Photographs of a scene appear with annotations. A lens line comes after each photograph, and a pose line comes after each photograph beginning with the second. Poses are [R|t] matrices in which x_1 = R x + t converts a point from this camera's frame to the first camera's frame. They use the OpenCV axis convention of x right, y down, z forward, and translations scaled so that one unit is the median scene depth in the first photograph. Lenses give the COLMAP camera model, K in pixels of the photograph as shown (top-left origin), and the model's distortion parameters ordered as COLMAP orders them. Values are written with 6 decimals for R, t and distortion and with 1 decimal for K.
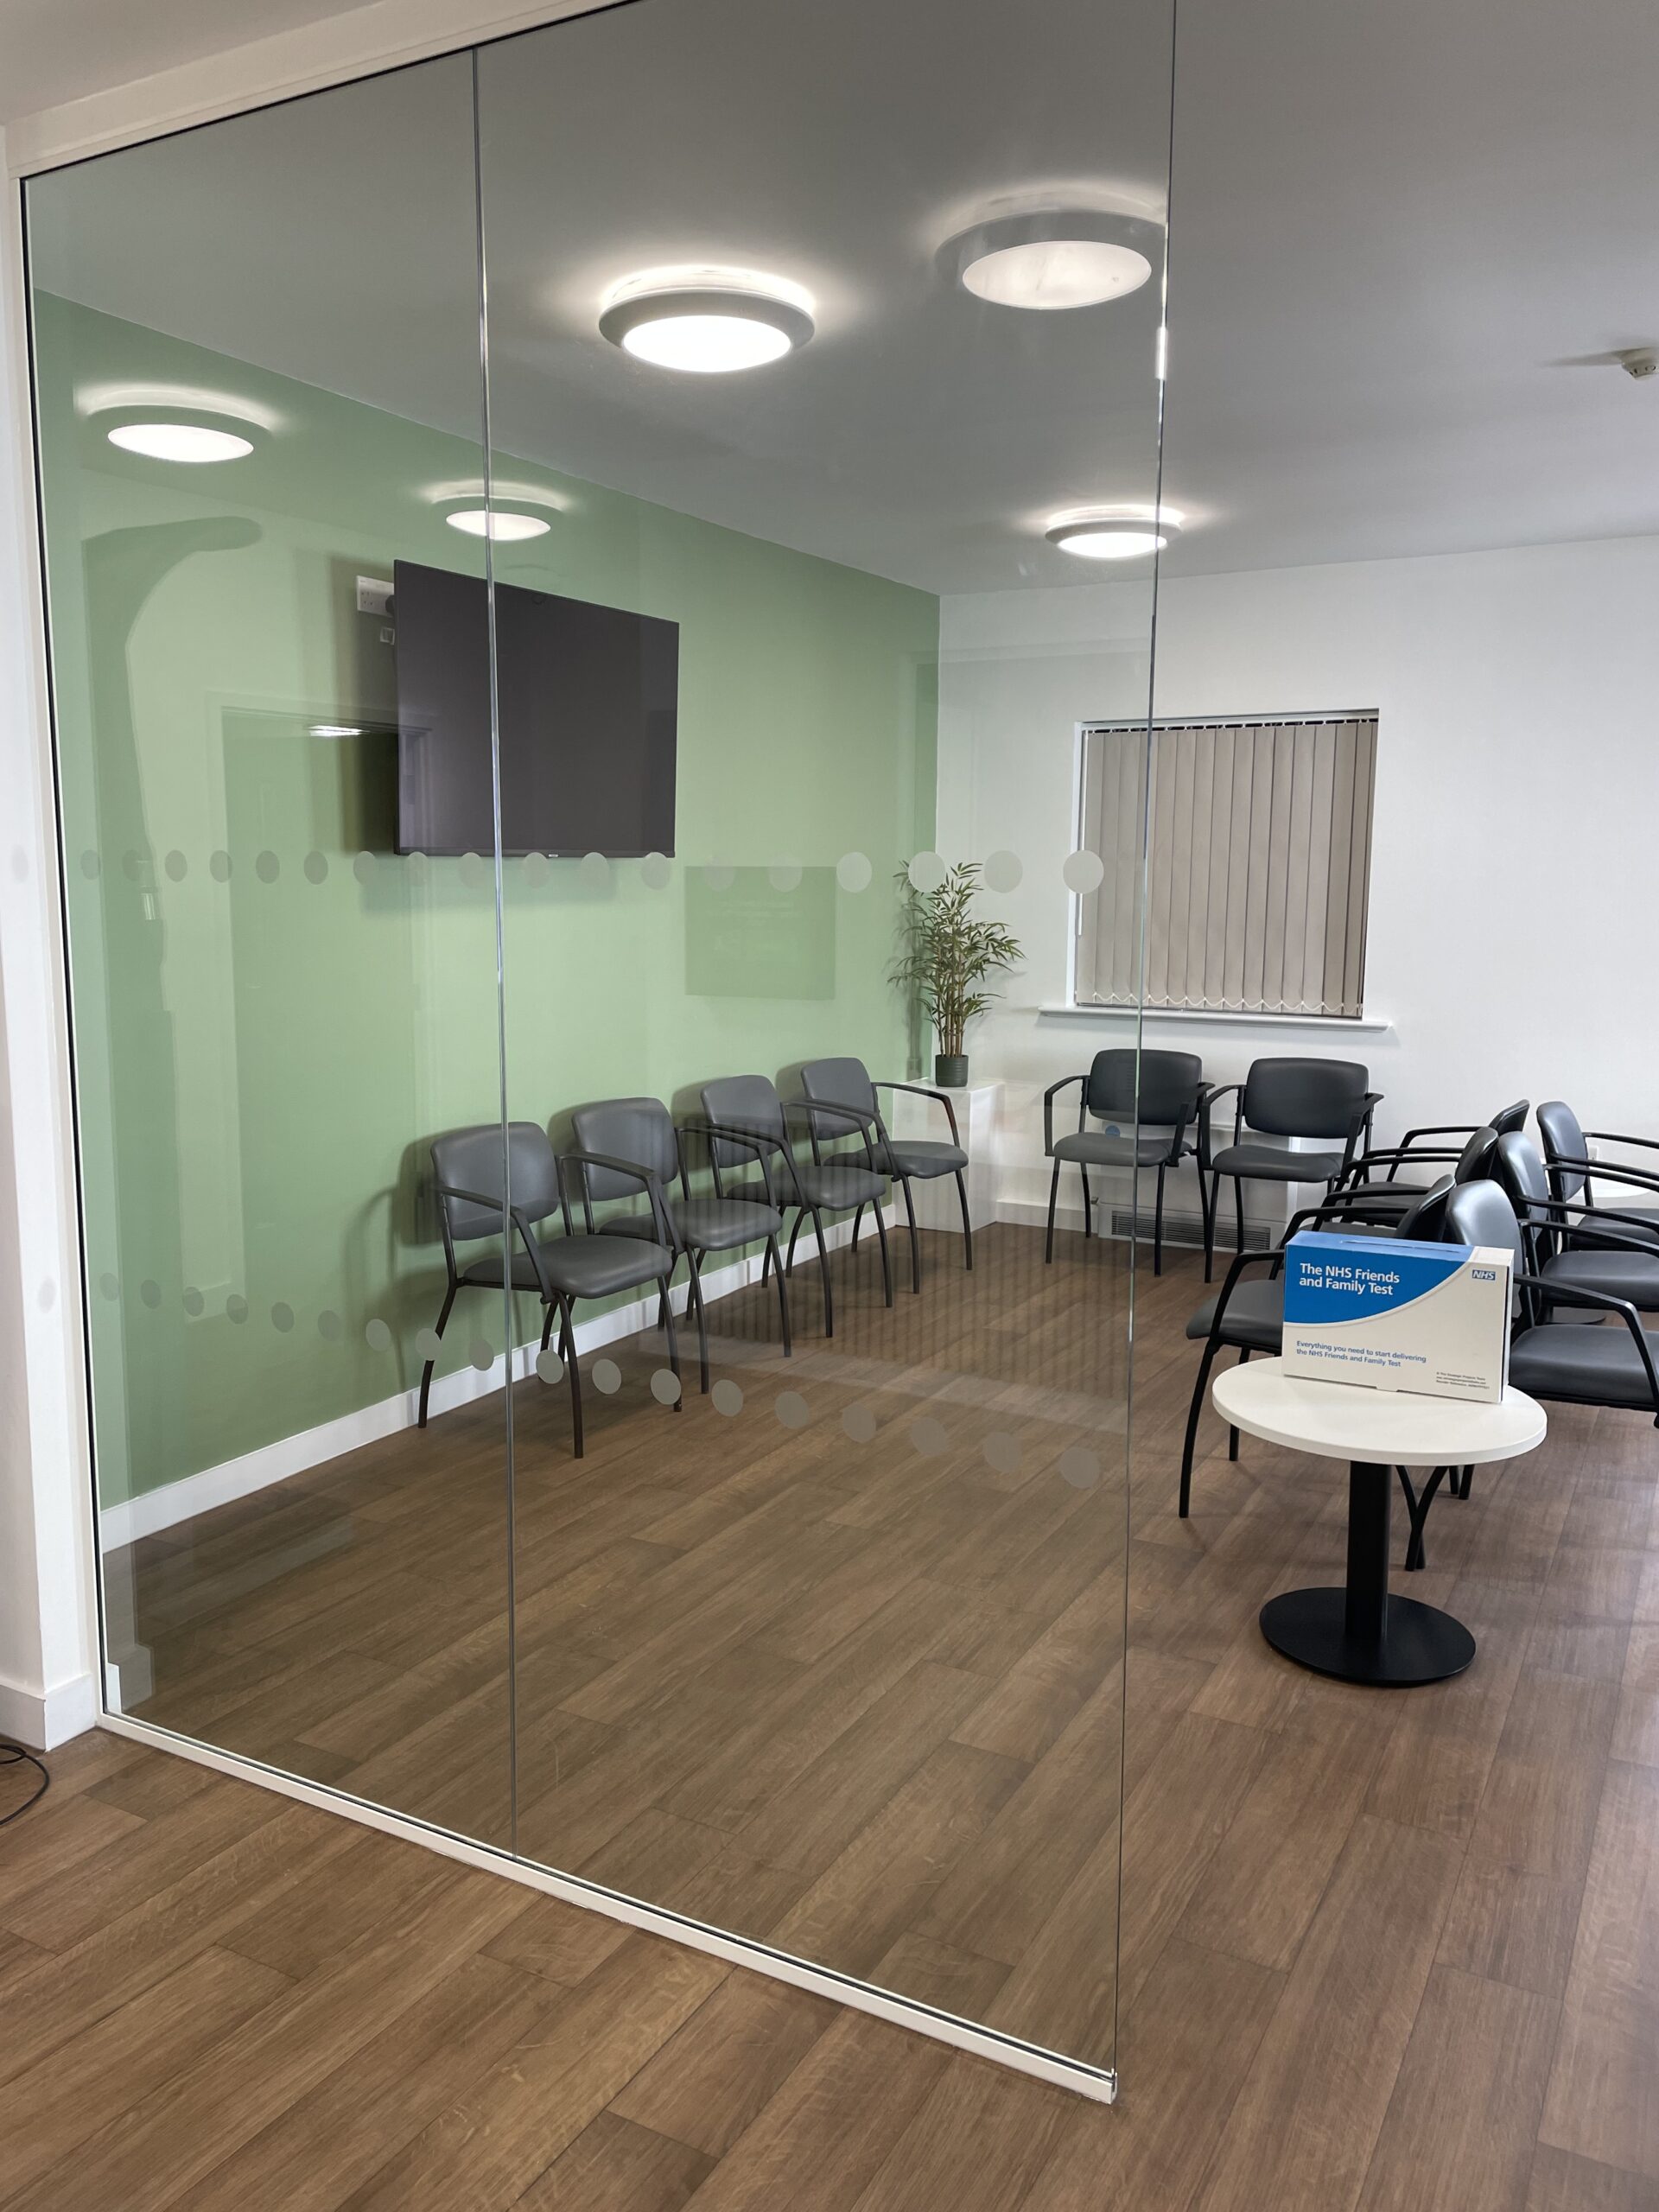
lens RADIAL K [[1660.0, 0, 811.5], [0, 1660.0, 1055.8], [0, 0, 1]] dist [0.050847, -0.061383]
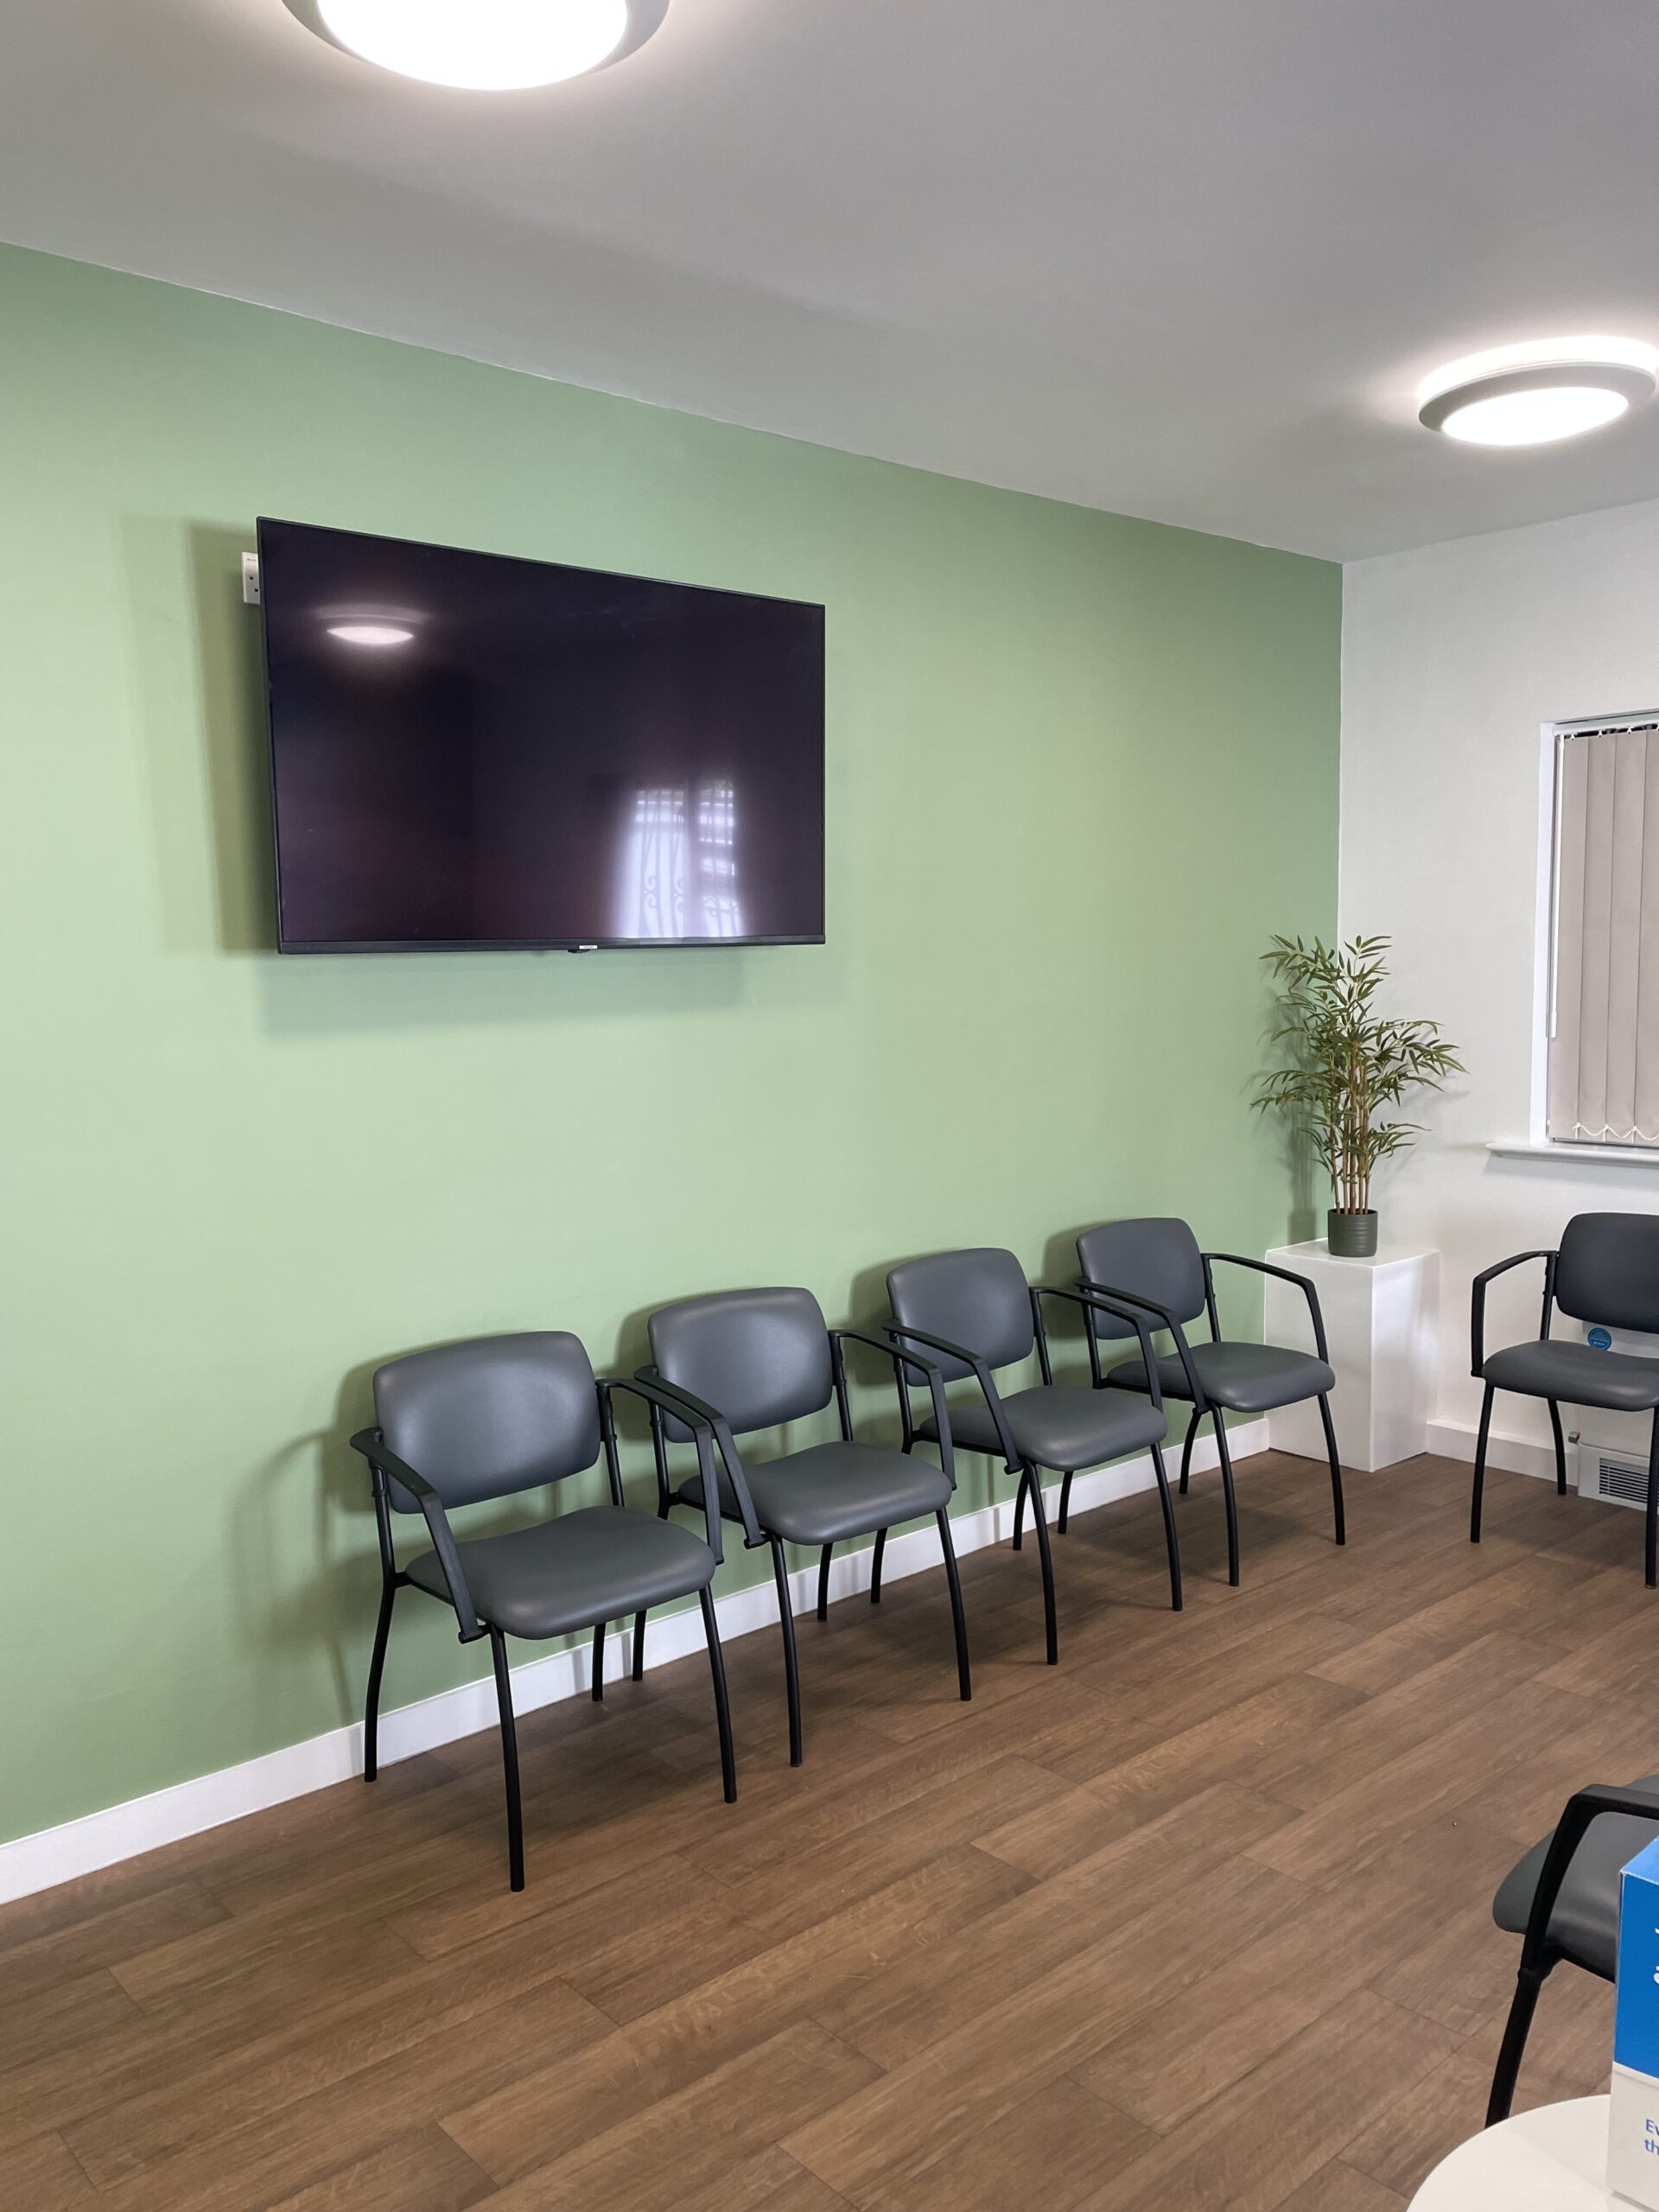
lens RADIAL K [[1660.0, 0, 812.7], [0, 1660.0, 1095.4], [0, 0, 1]] dist [0.050847, -0.061383]
pose [[0.939275, -0.001190, -0.343164, 0.129070], [-0.009298, 0.999539, -0.028914, -0.030425], [0.343040, 0.030349, 0.938830, 0.299296]]
